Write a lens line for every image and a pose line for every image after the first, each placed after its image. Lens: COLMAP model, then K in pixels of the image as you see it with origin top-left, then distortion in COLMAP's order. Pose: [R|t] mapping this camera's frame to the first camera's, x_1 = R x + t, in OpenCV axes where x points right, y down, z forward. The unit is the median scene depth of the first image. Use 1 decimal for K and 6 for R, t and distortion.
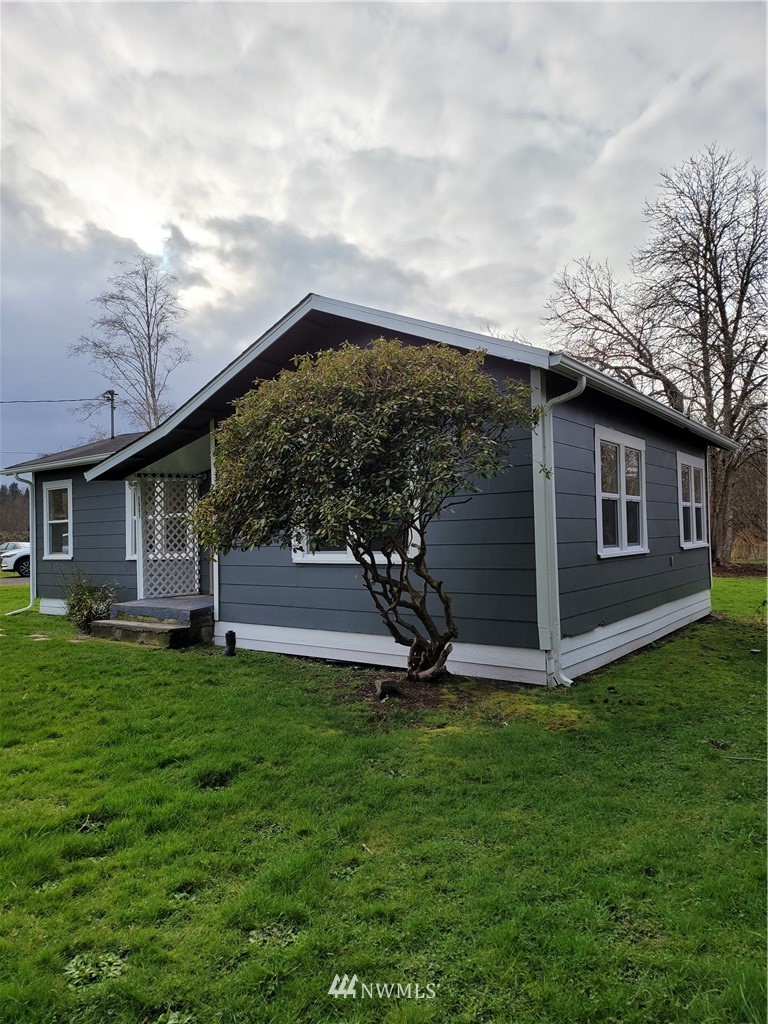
lens RADIAL K [[710.6, 0, 379.9], [0, 710.6, 522.8], [0, 0, 1]] dist [0.066054, -0.055273]
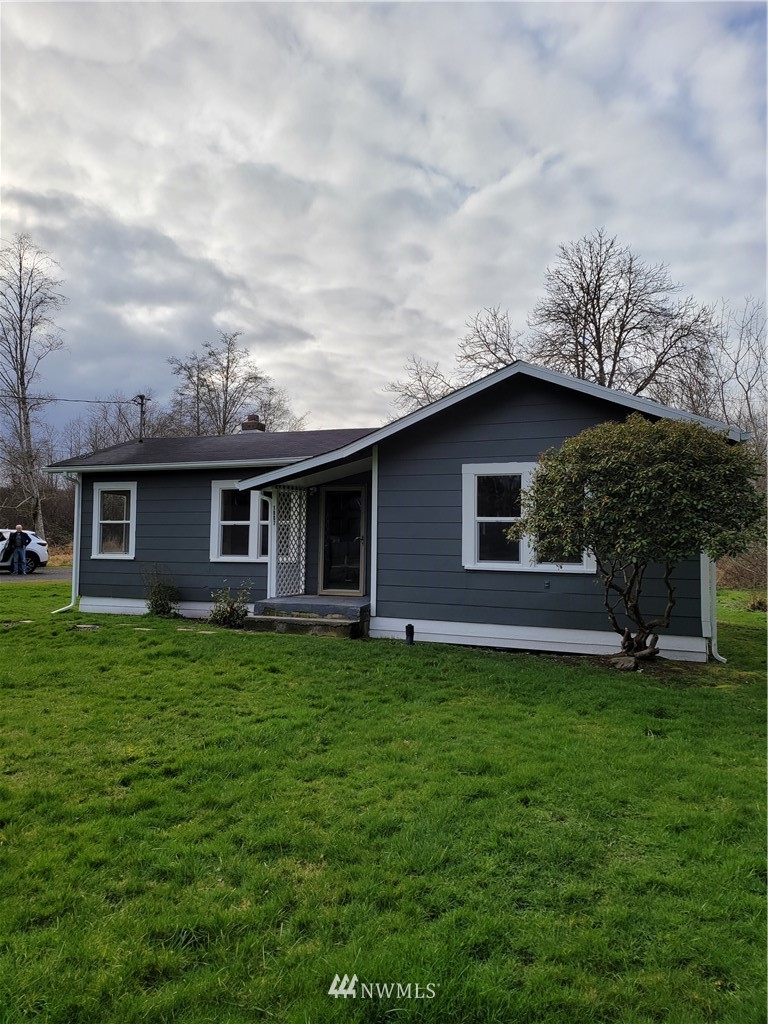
lens RADIAL K [[710.6, 0, 380.6], [0, 710.6, 511.0], [0, 0, 1]] dist [0.066054, -0.055273]
pose [[0.960845, 0.046889, 0.273092, -0.116219], [-0.039719, 0.998707, -0.031725, 0.000094], [-0.274226, 0.019636, 0.961465, -0.027678]]
